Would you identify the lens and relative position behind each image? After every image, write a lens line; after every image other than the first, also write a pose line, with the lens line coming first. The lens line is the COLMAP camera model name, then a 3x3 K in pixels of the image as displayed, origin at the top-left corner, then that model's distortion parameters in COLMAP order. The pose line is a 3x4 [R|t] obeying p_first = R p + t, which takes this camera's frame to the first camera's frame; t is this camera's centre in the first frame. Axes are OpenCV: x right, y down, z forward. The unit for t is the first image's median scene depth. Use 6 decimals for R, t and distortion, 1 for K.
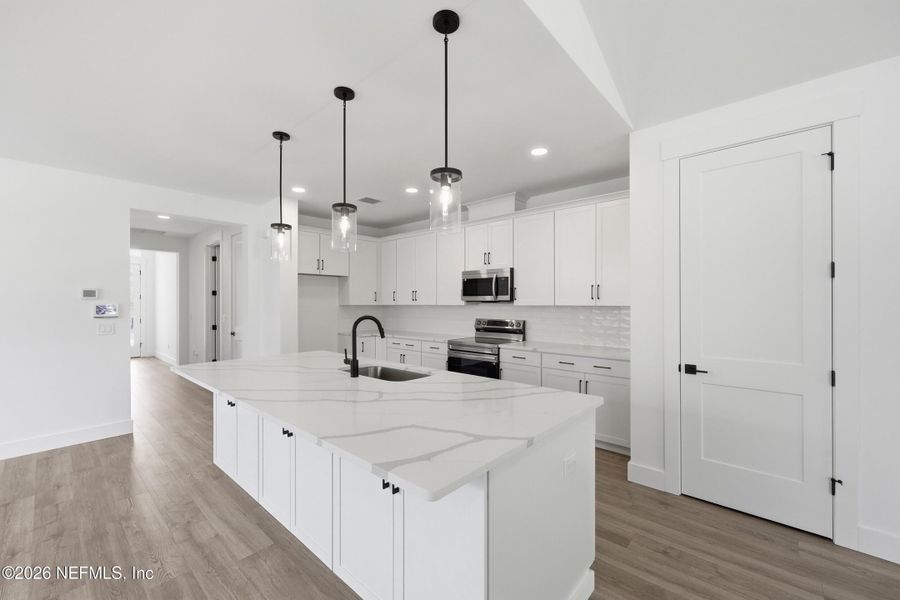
lens RADIAL K [[364.3, 0, 450.2], [0, 364.3, 303.4], [0, 0, 1]] dist [0.002782, 0.000035]
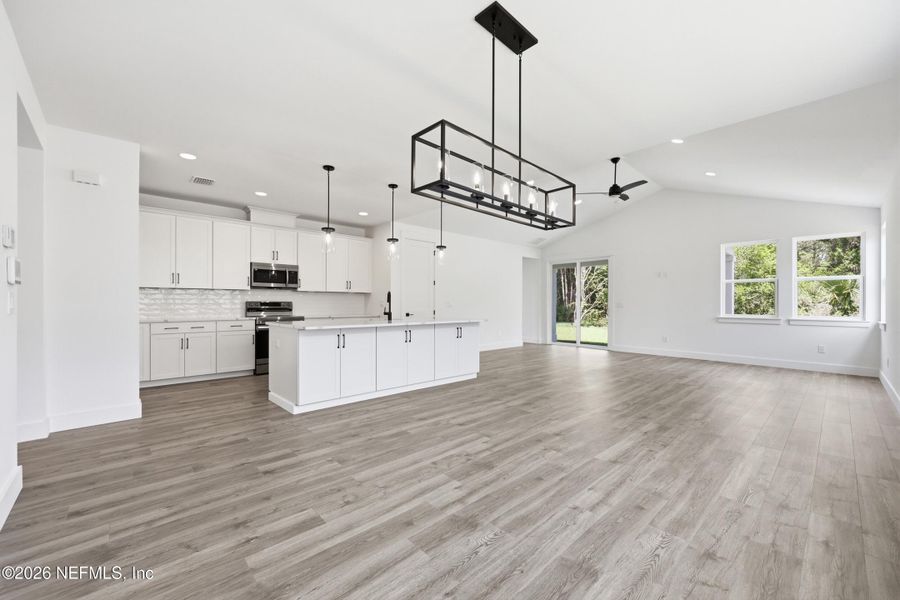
lens RADIAL K [[364.3, 0, 452.5], [0, 364.3, 303.9], [0, 0, 1]] dist [0.002782, 0.000035]
pose [[0.080836, 0.000927, 0.996727, -1.385872], [-0.000696, 0.999999, -0.000874, 0.065547], [-0.996727, -0.000624, 0.080837, 0.280528]]
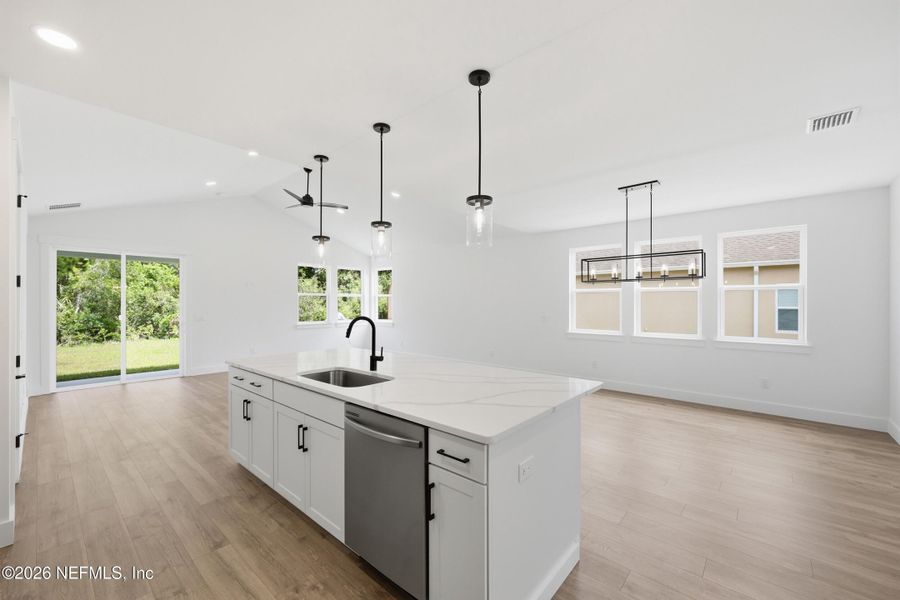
lens RADIAL K [[364.3, 0, 451.2], [0, 364.3, 302.1], [0, 0, 1]] dist [0.002782, 0.000035]
pose [[-0.999927, 0.000570, -0.012099, -0.301568], [0.000553, 0.999999, 0.001352, -0.006365], [0.012100, 0.001345, -0.999926, 1.285512]]
